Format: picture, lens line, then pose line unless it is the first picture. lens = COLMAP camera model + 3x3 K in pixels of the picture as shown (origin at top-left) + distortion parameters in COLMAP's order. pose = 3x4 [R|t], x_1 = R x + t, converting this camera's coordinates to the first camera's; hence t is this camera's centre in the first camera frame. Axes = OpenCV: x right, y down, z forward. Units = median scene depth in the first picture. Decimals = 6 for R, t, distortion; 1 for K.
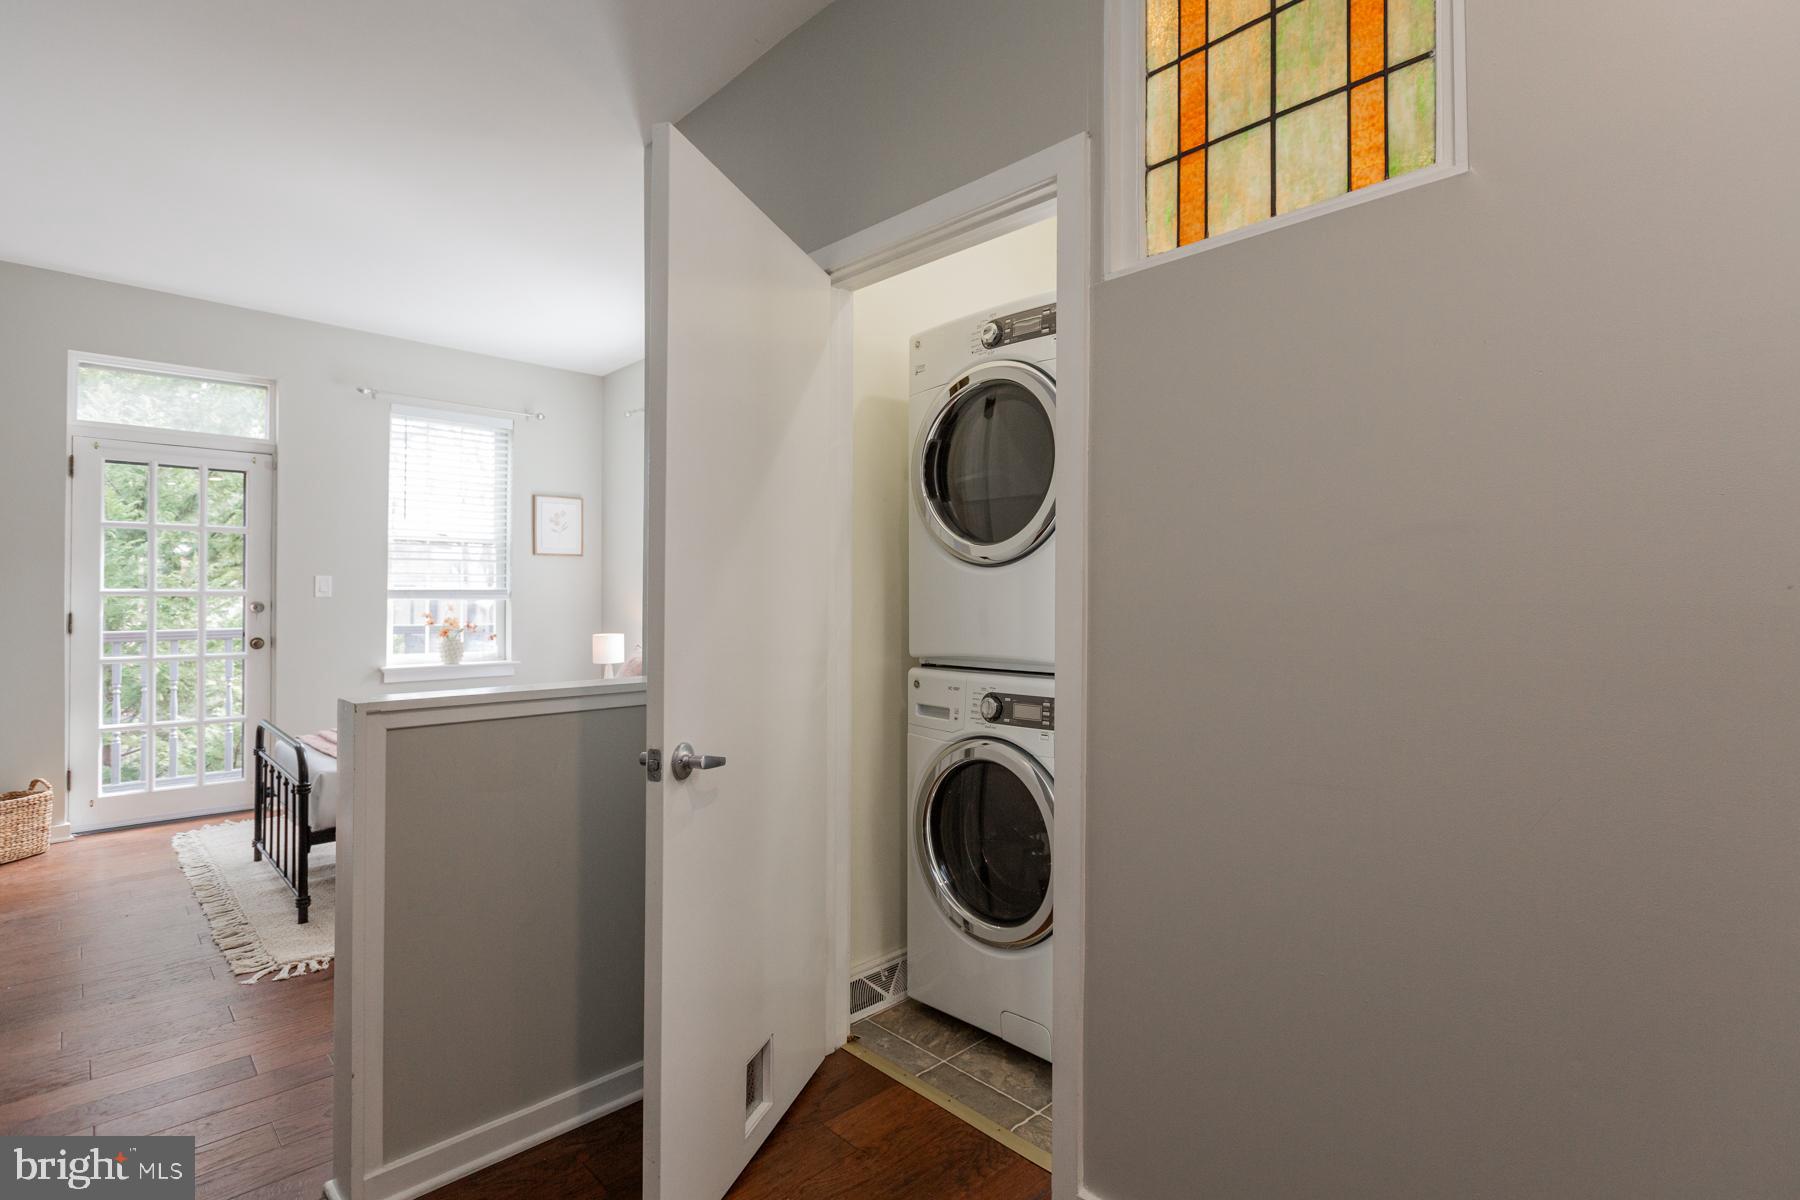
lens RADIAL K [[861.1, 0, 906.5], [0, 861.1, 589.7], [0, 0, 1]] dist [0.000497, -0.002025]
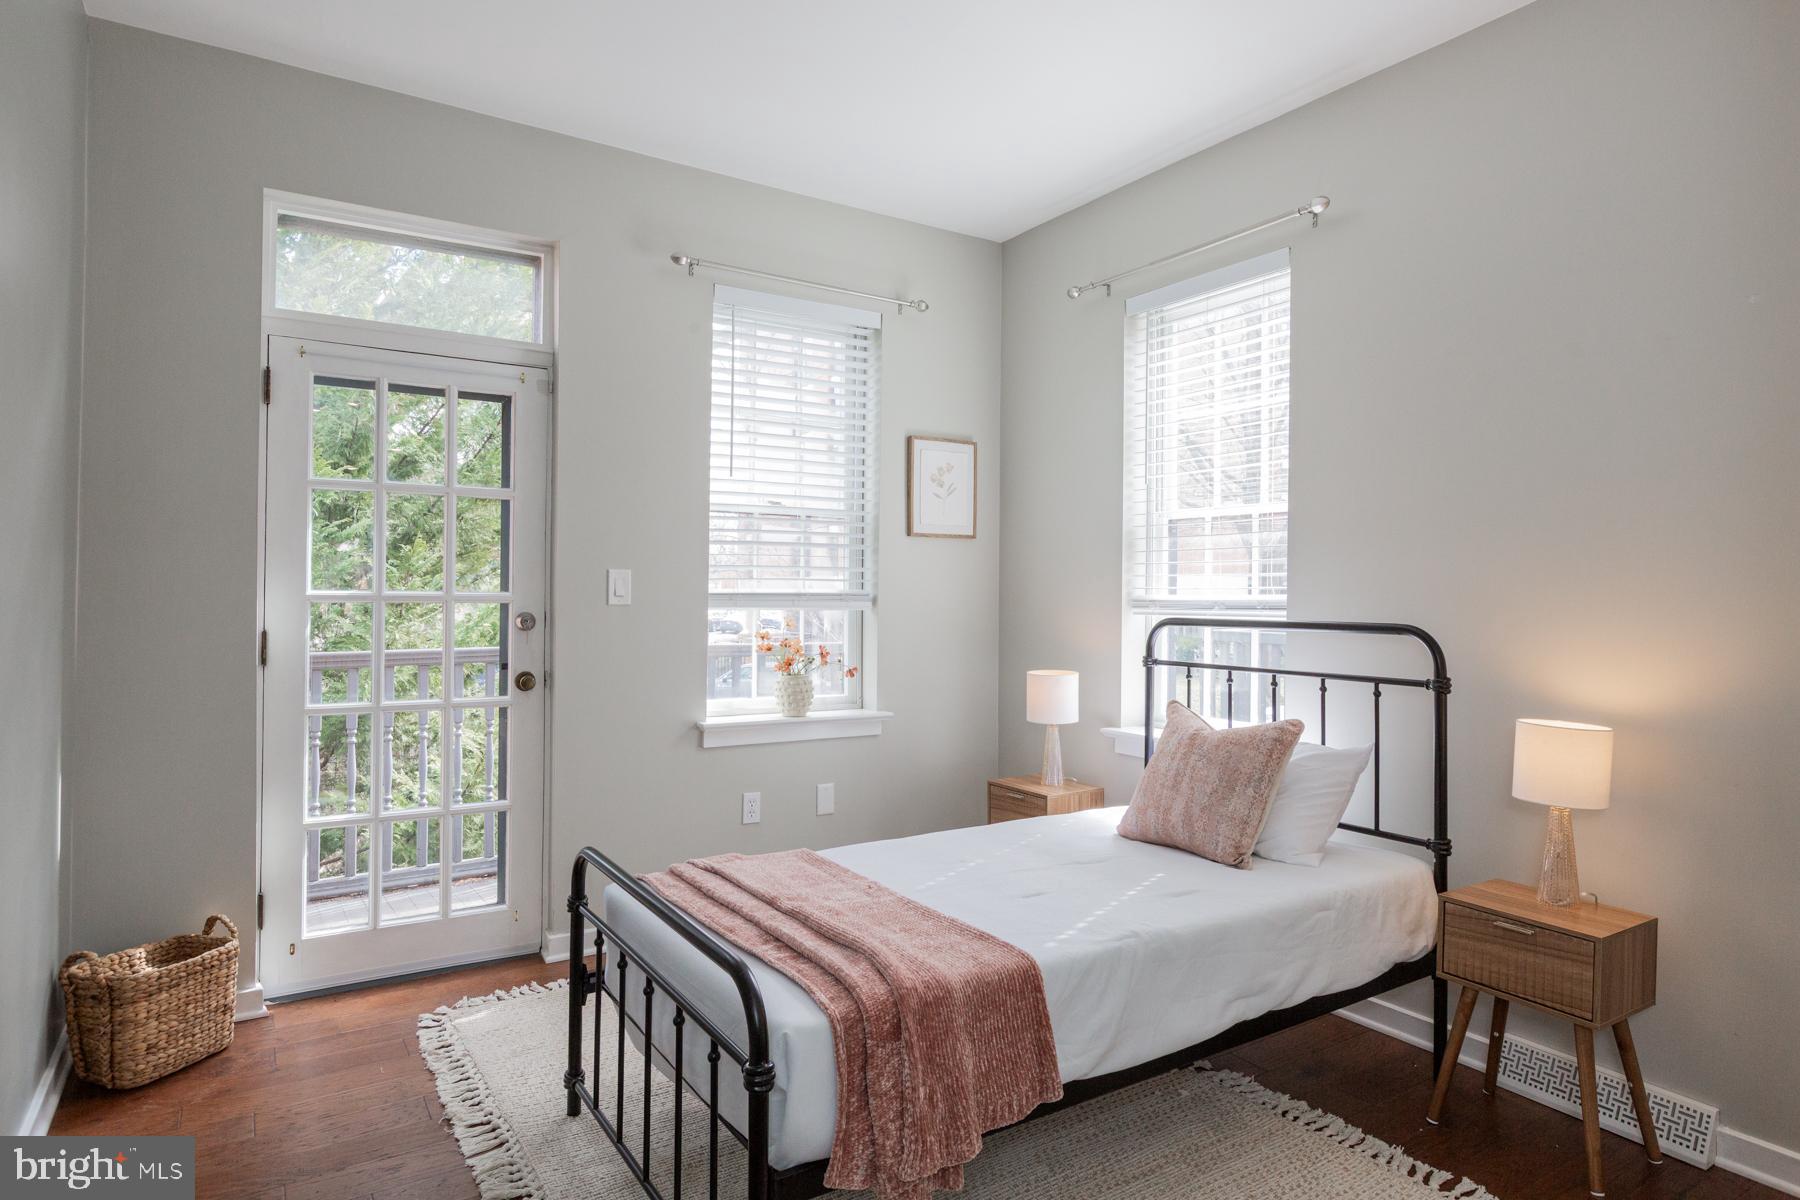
lens RADIAL K [[907.8, 0, 811.5], [0, 907.8, 580.8], [0, 0, 1]] dist [-0.000903, -0.000422]
pose [[0.980127, 0.009702, -0.198134, -0.472074], [-0.008805, 0.999947, 0.005406, -0.014460], [0.198176, -0.003554, 0.980160, 0.454519]]
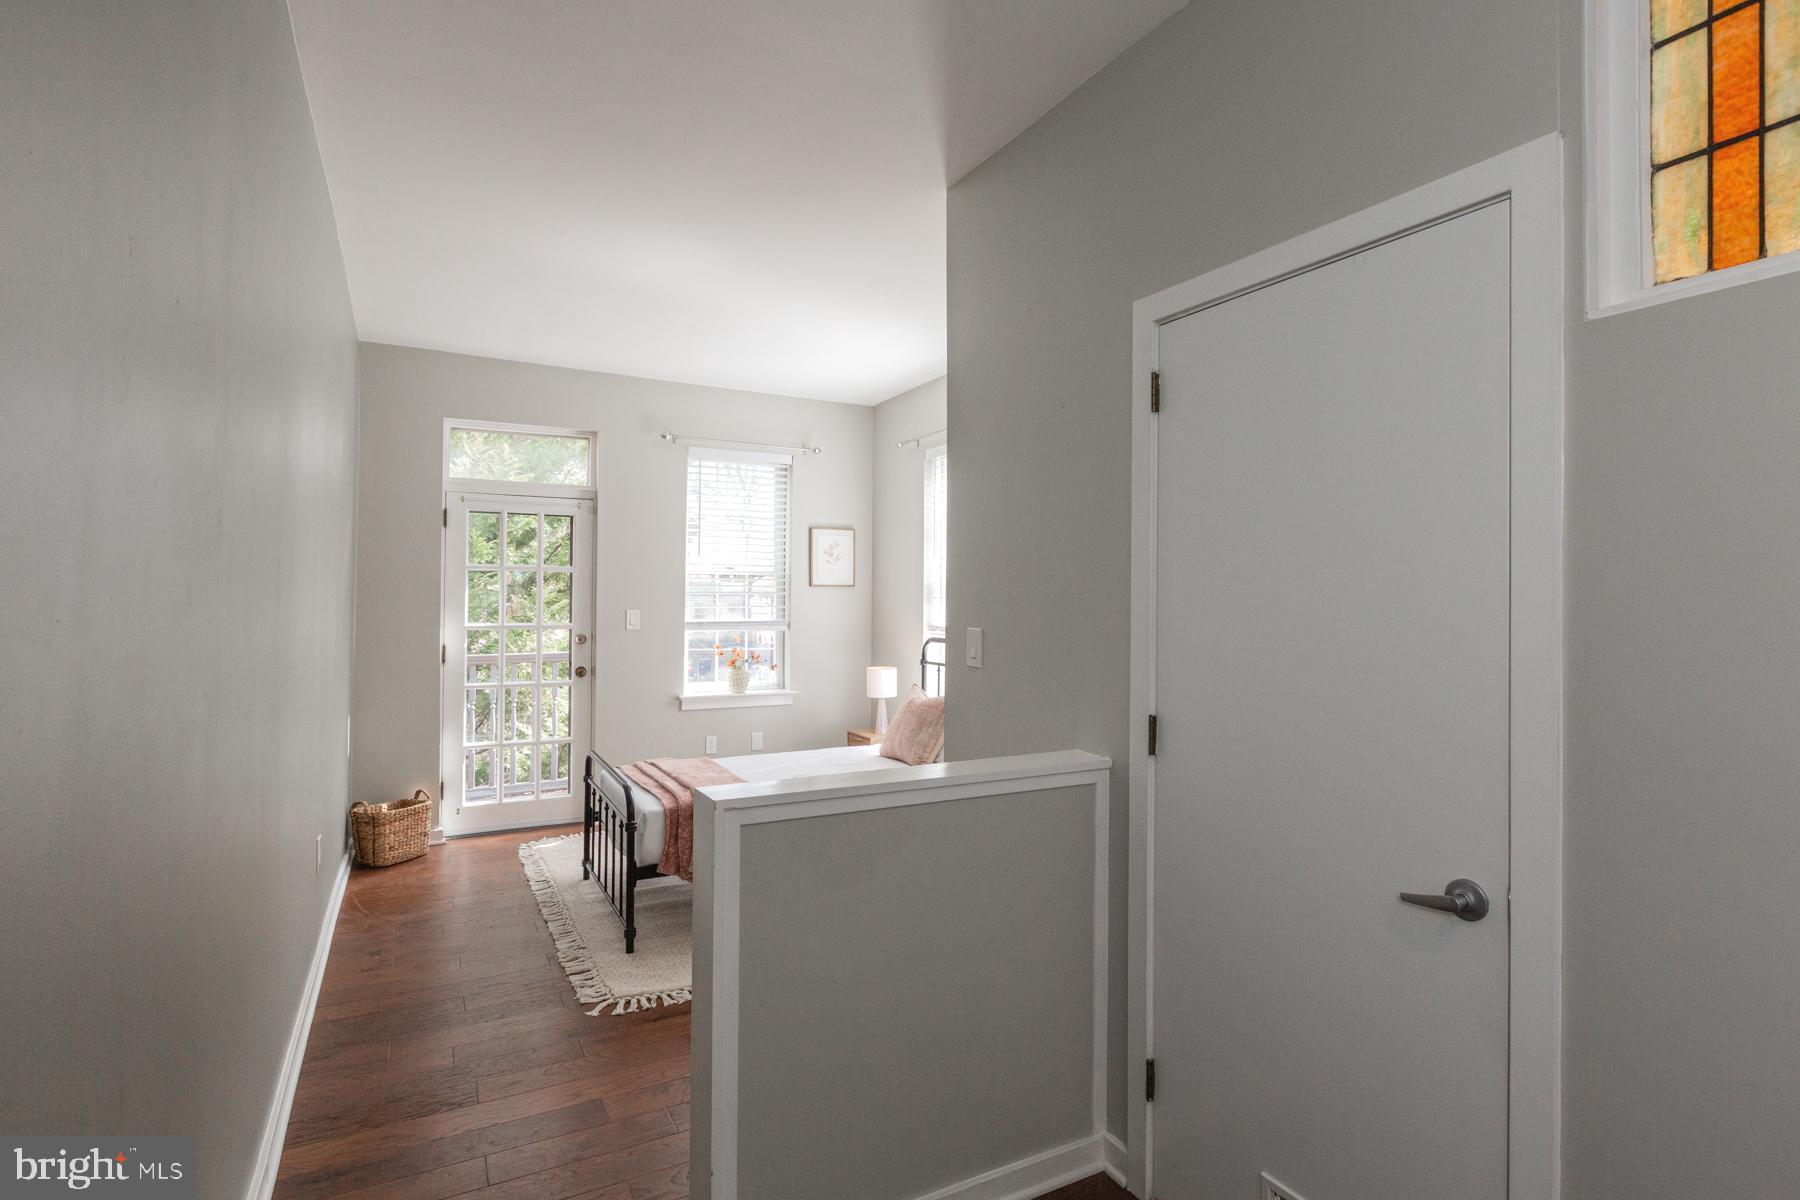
lens RADIAL K [[861.1, 0, 875.5], [0, 861.1, 571.6], [0, 0, 1]] dist [0.000497, -0.002025]
pose [[0.962413, 0.004131, -0.271557, -0.100783], [-0.004688, 0.999988, -0.001402, -0.072255], [0.271548, 0.002623, 0.962421, 0.044630]]
